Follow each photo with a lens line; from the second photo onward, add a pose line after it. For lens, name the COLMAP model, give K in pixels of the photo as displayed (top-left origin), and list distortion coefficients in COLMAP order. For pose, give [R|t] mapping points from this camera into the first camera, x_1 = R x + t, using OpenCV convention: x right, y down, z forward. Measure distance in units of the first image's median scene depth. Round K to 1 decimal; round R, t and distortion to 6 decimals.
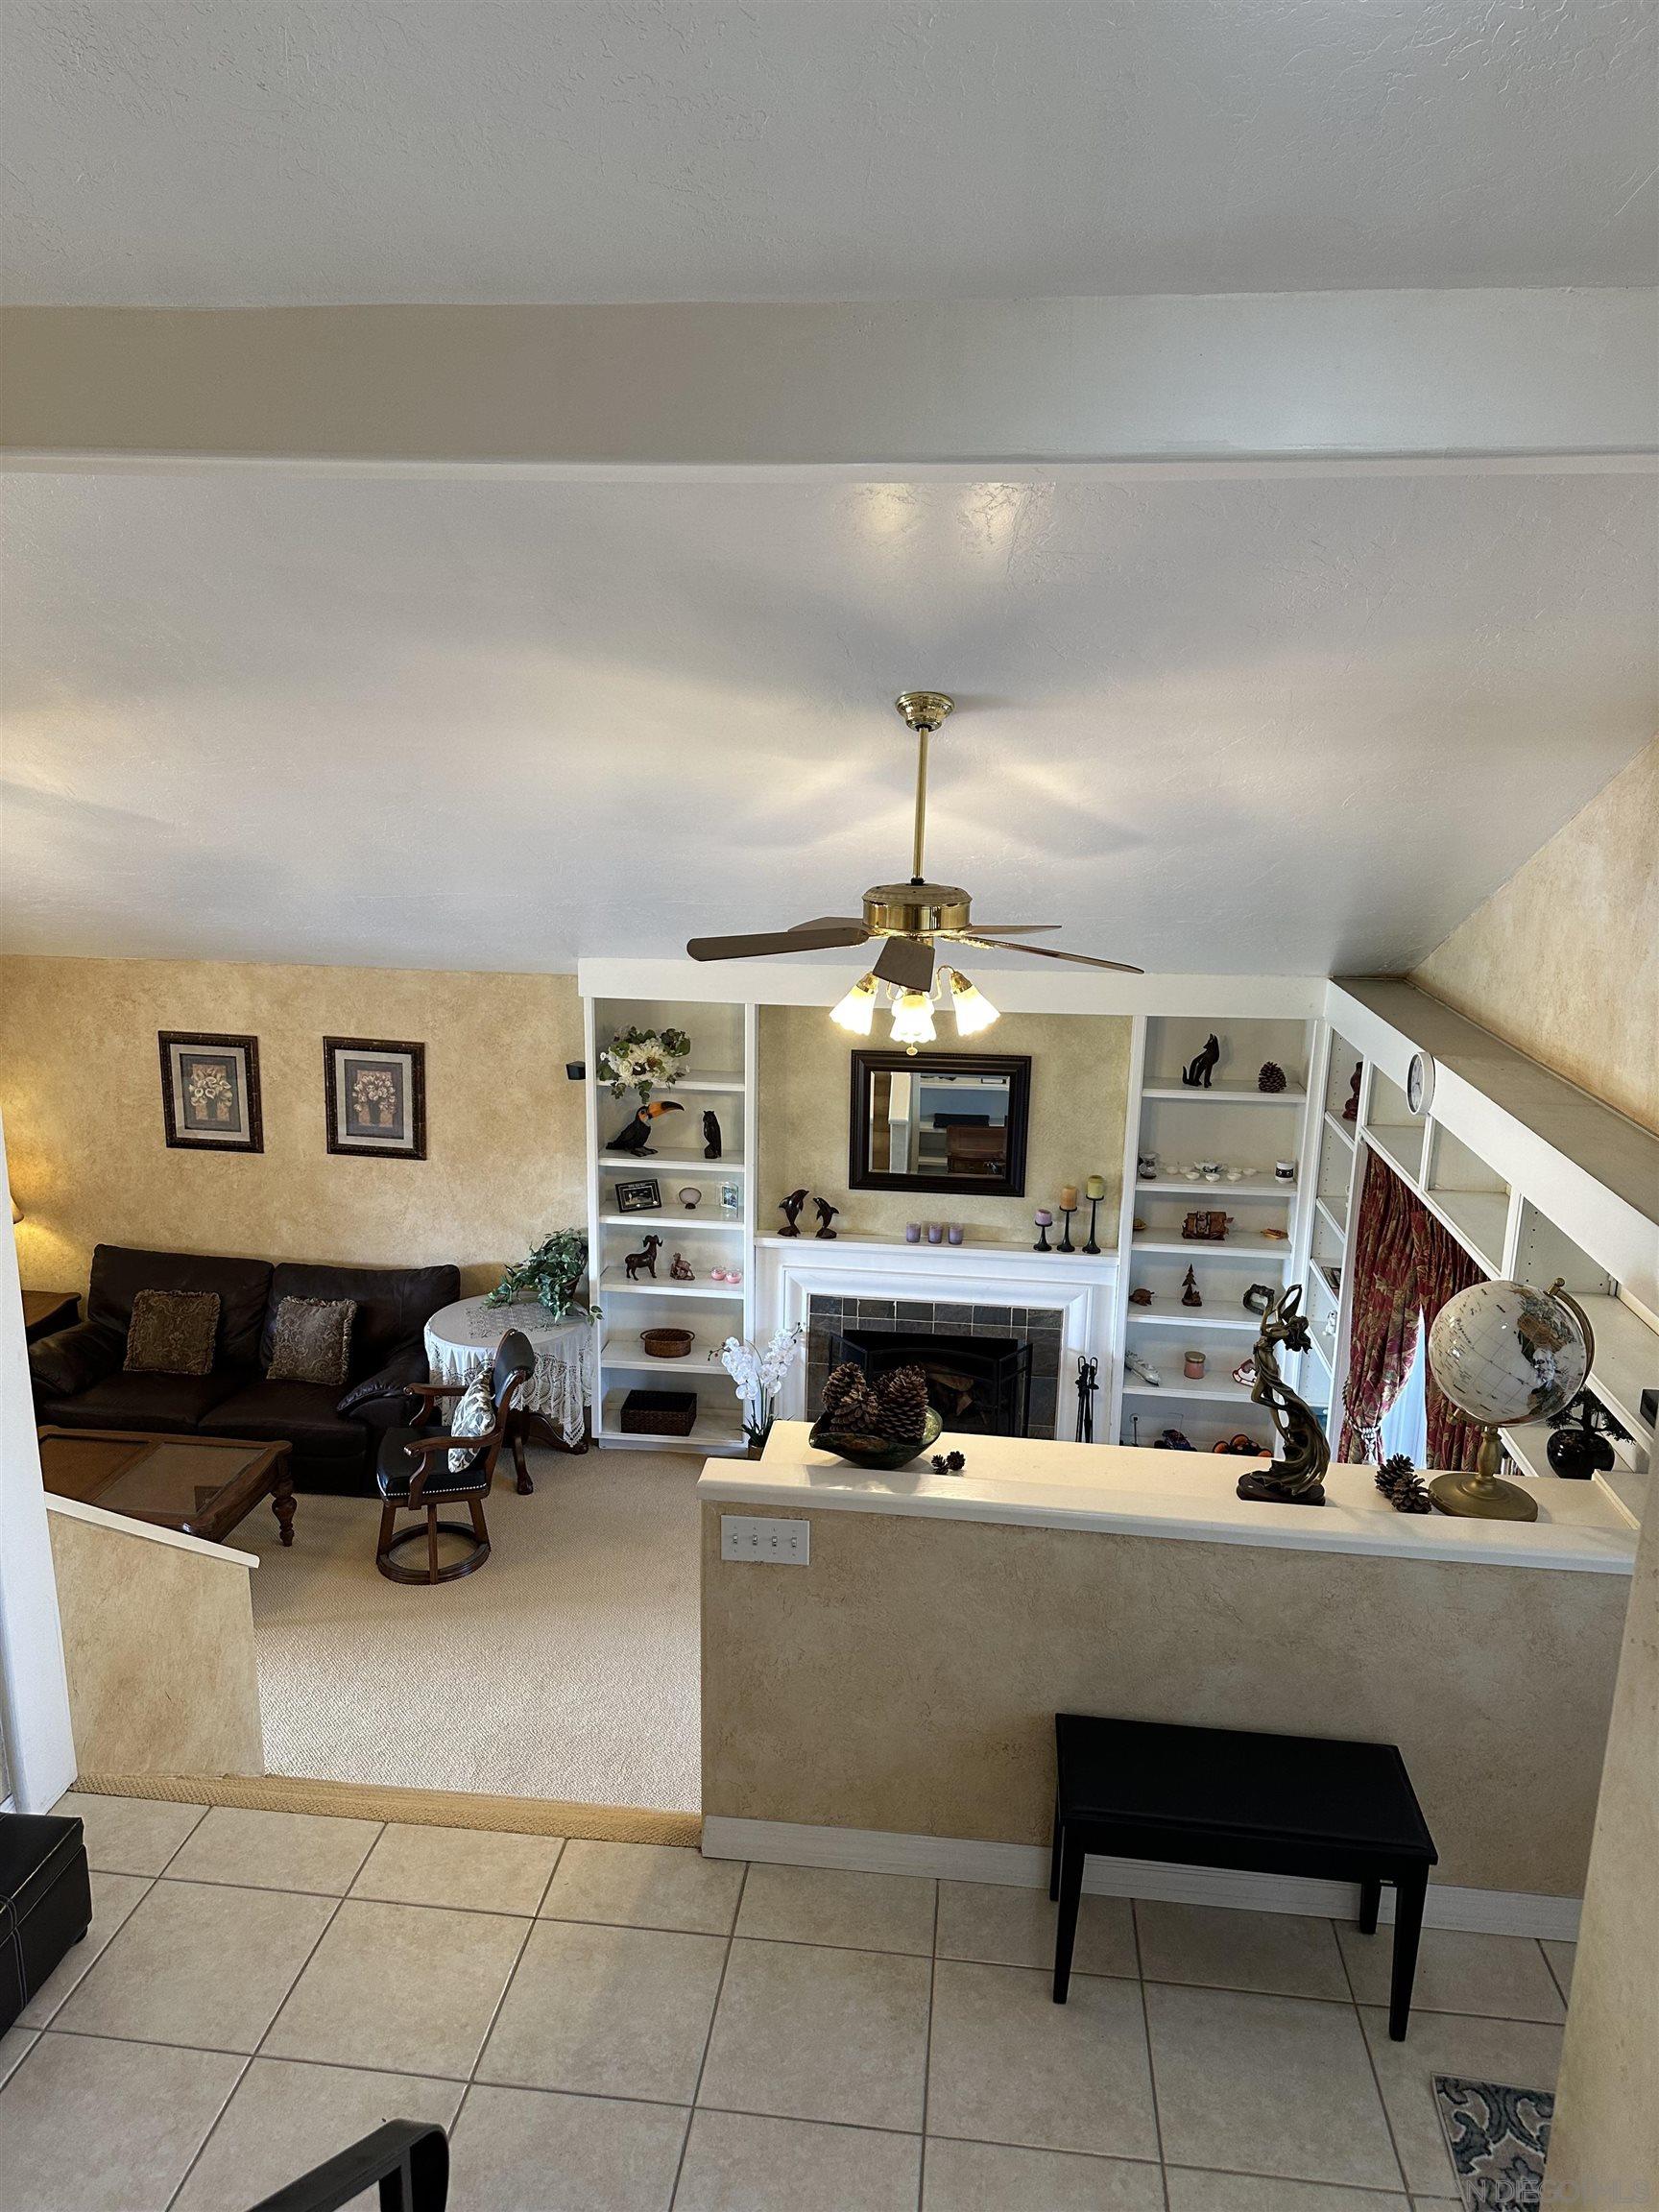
lens RADIAL K [[1530.4, 0, 829.5], [0, 1530.4, 1106.0], [0, 0, 1]] dist [0.179998, -0.428949]
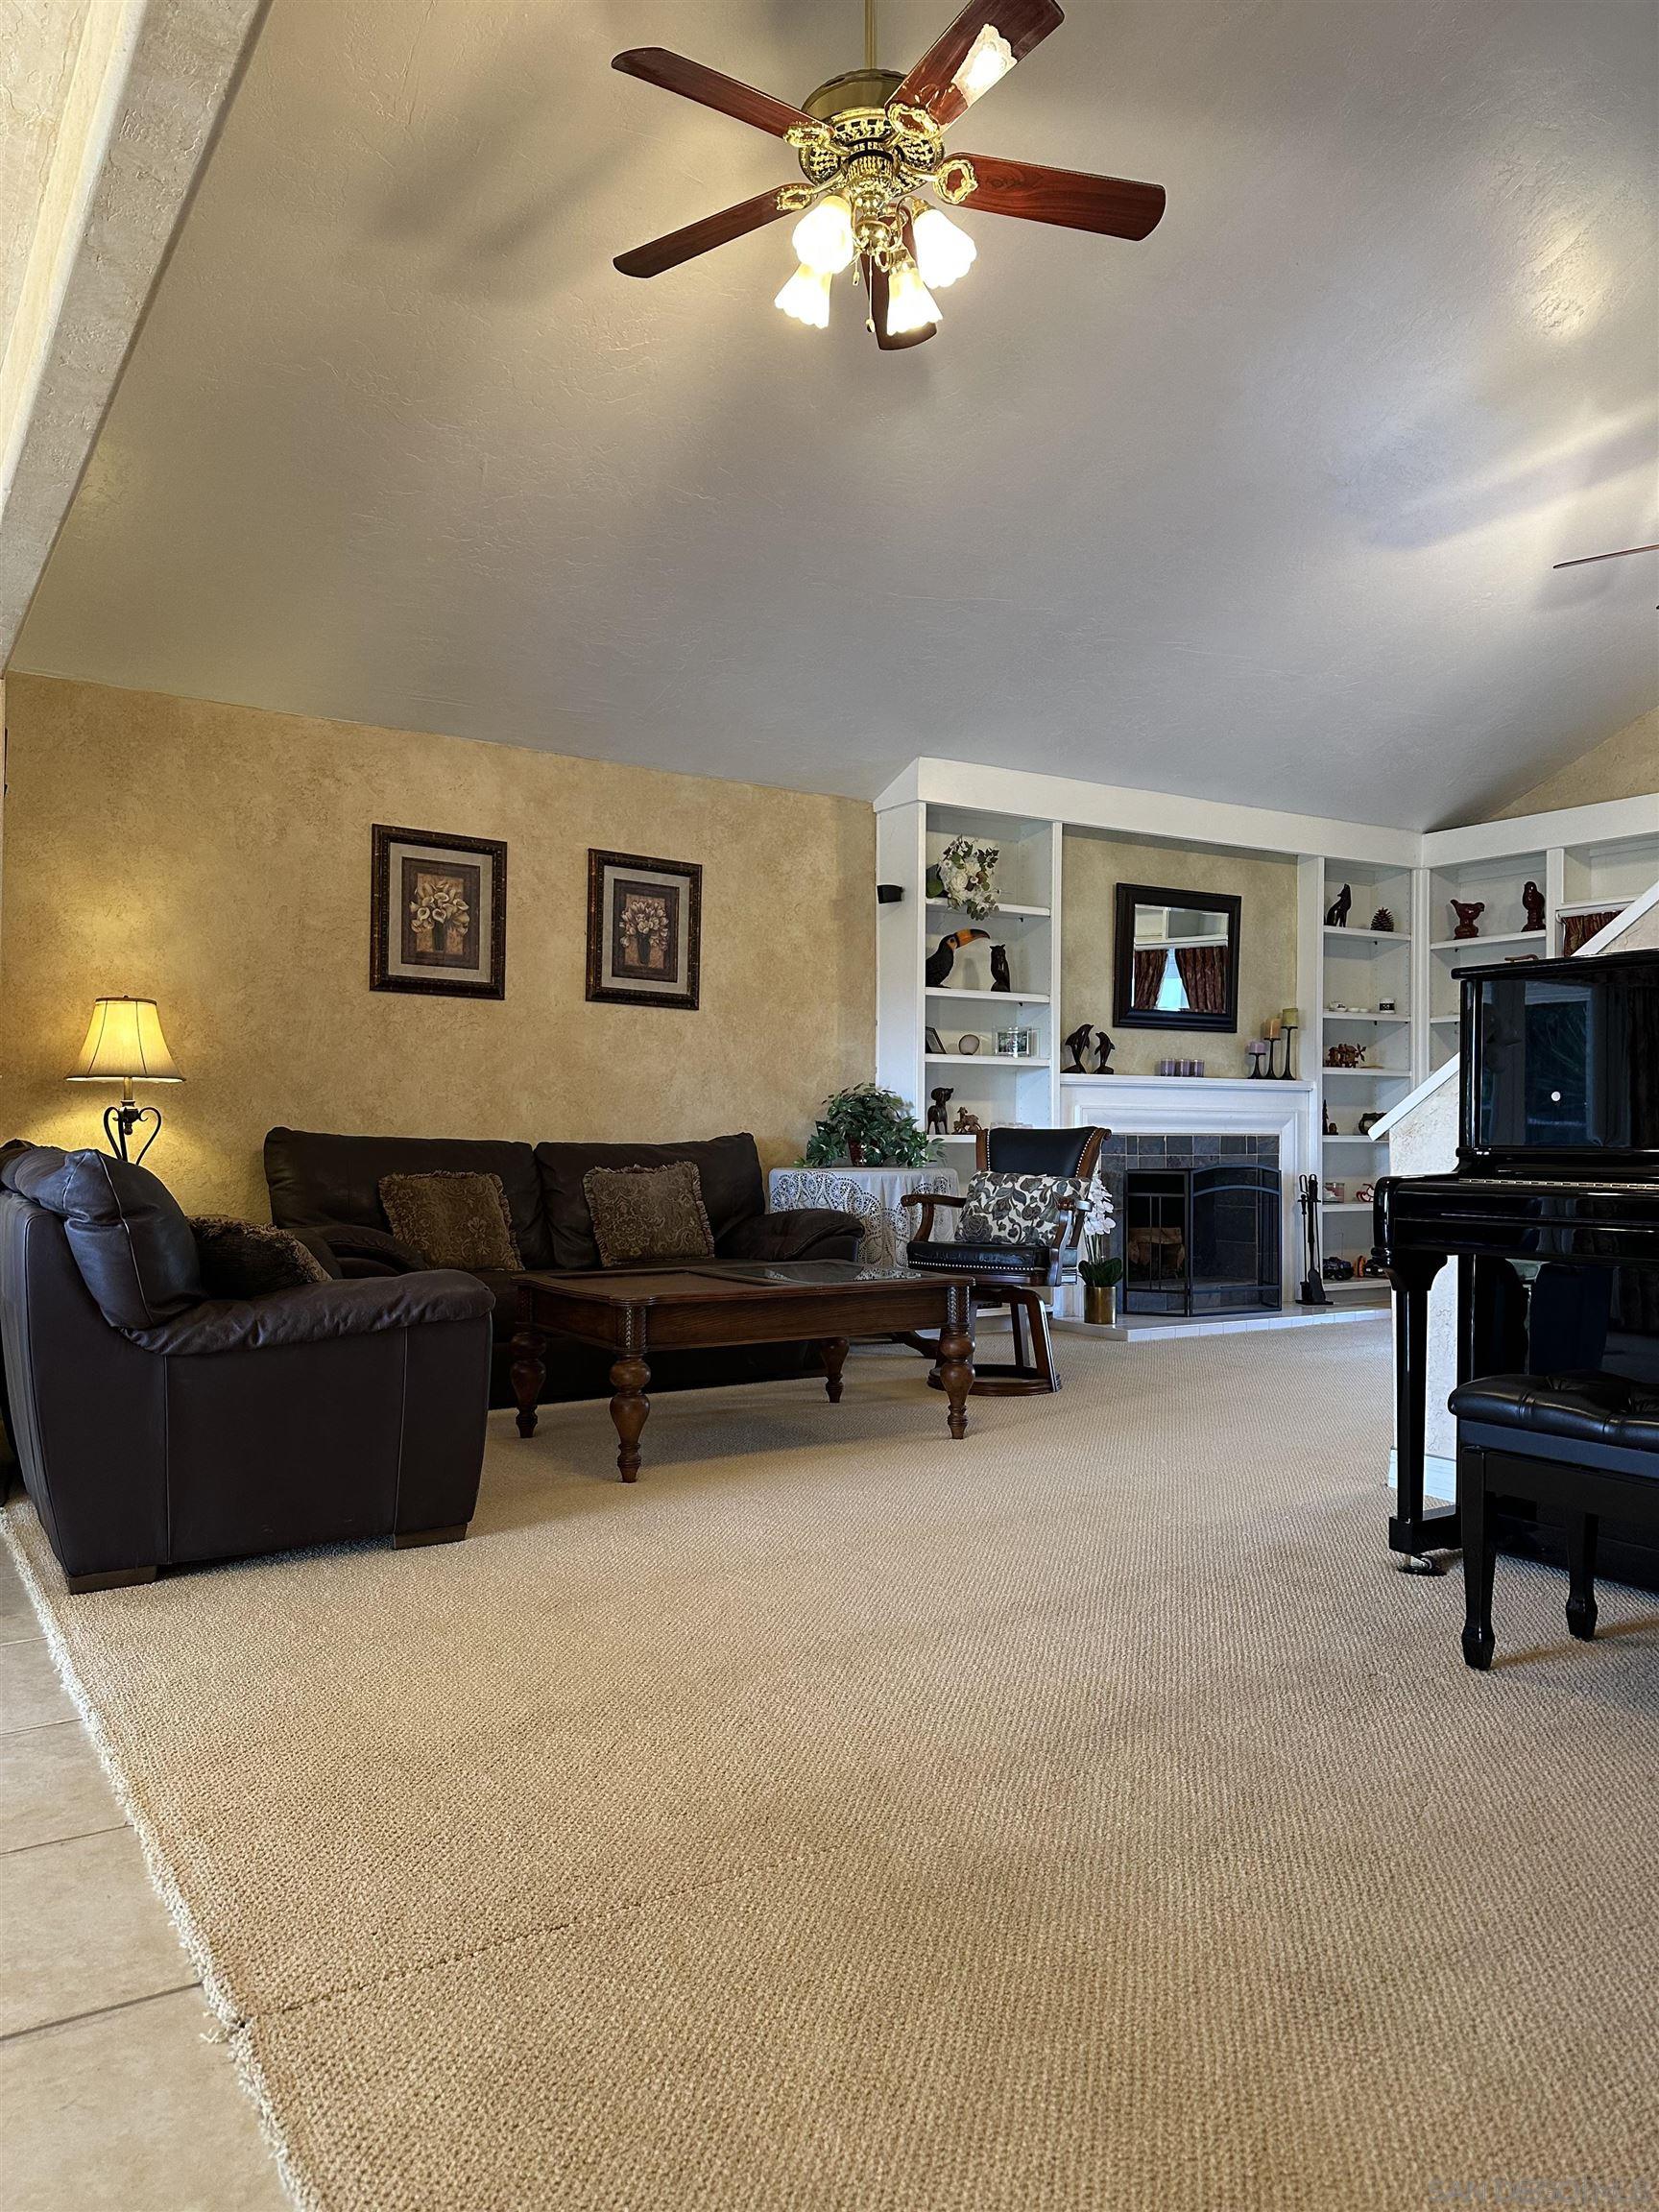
lens RADIAL K [[1565.0, 0, 825.5], [0, 1565.0, 1113.9], [0, 0, 1]] dist [0.111632, -0.163508]
pose [[0.760440, -0.003356, 0.649400, -0.755358], [0.159583, 0.970290, -0.181855, 0.252215], [-0.629496, 0.241923, 0.738382, 0.360709]]
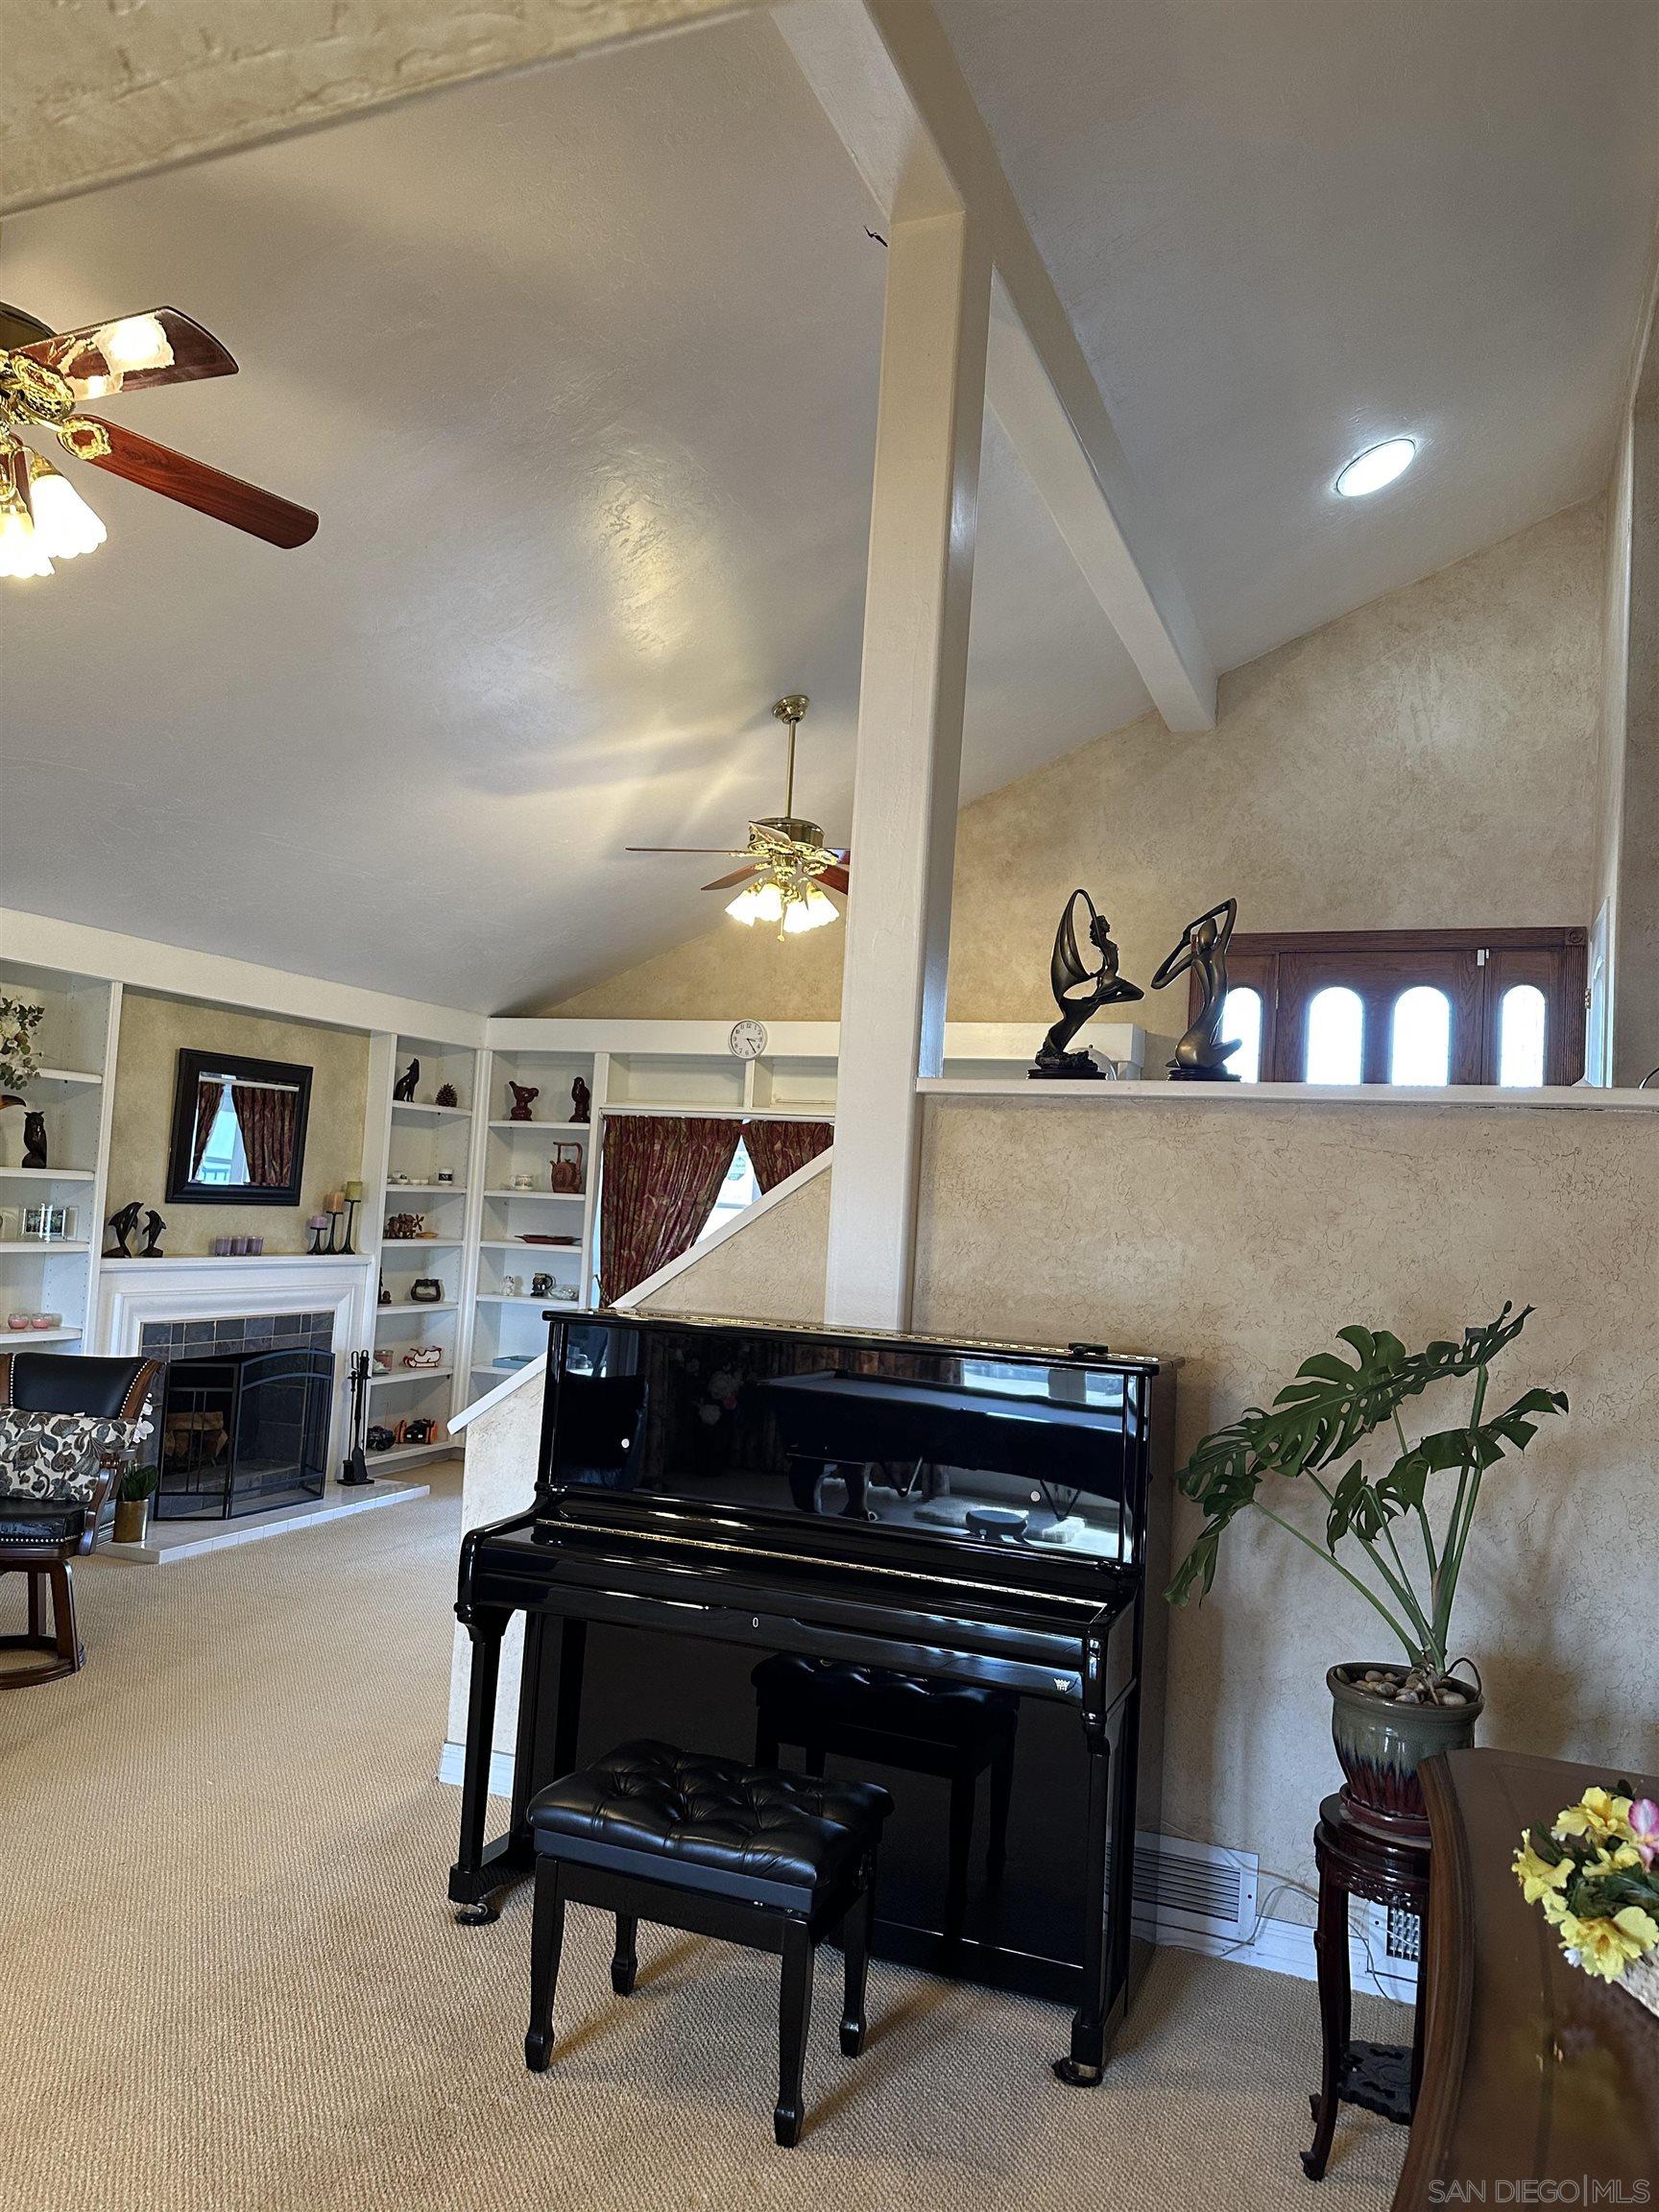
lens RADIAL K [[1565.0, 0, 825.5], [0, 1565.0, 1113.9], [0, 0, 1]] dist [0.111632, -0.163508]
pose [[0.262699, 0.055970, 0.963253, -0.767667], [0.179937, 0.977961, -0.105897, 0.165861], [-0.947951, 0.201144, 0.246839, 0.360838]]
